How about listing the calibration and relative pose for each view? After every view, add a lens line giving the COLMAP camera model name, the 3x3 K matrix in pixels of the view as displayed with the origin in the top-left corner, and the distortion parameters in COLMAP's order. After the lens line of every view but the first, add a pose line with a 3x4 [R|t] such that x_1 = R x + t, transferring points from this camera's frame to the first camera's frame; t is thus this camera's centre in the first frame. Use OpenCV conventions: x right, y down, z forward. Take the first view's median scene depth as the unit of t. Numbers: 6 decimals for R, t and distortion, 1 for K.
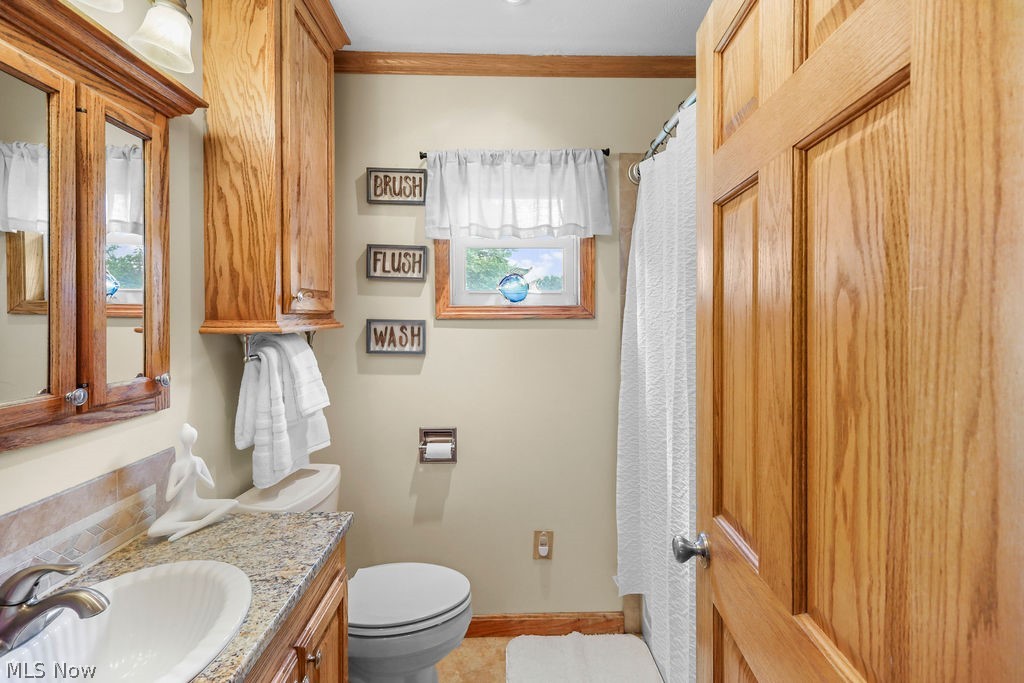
lens RADIAL K [[444.3, 0, 509.0], [0, 444.3, 319.7], [0, 0, 1]] dist [0.000246, 0.000157]
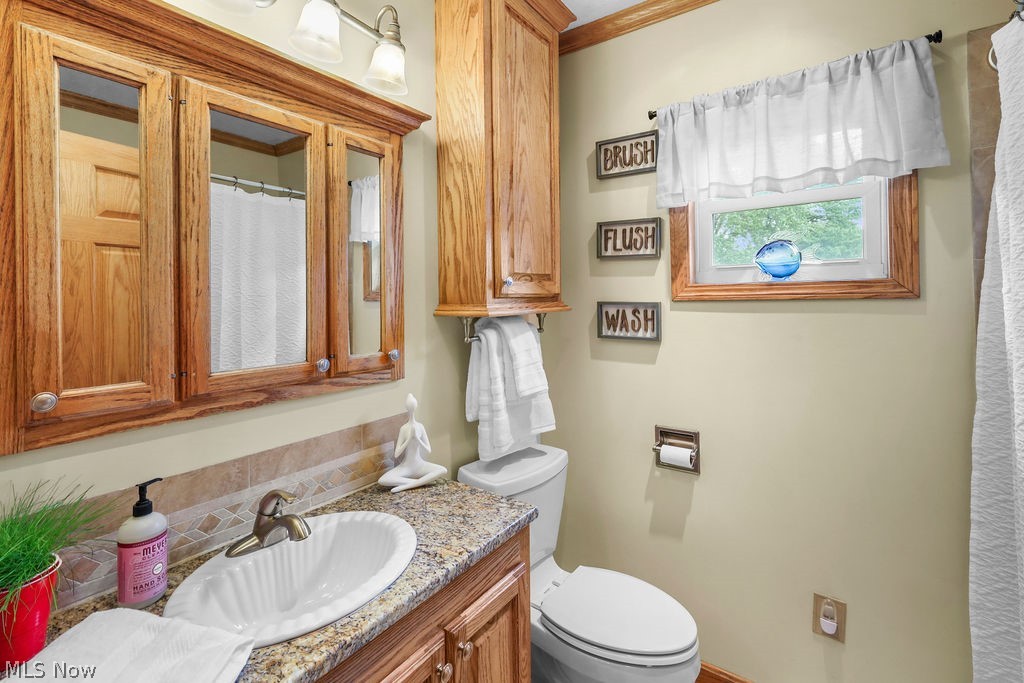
lens RADIAL K [[457.6, 0, 512.8], [0, 457.6, 296.5], [0, 0, 1]] dist [0.000113, 0.000010]
pose [[0.802212, -0.014128, -0.596872, 0.142635], [0.008731, 0.999891, -0.011933, -0.002996], [0.596975, 0.004361, 0.802248, 0.133103]]
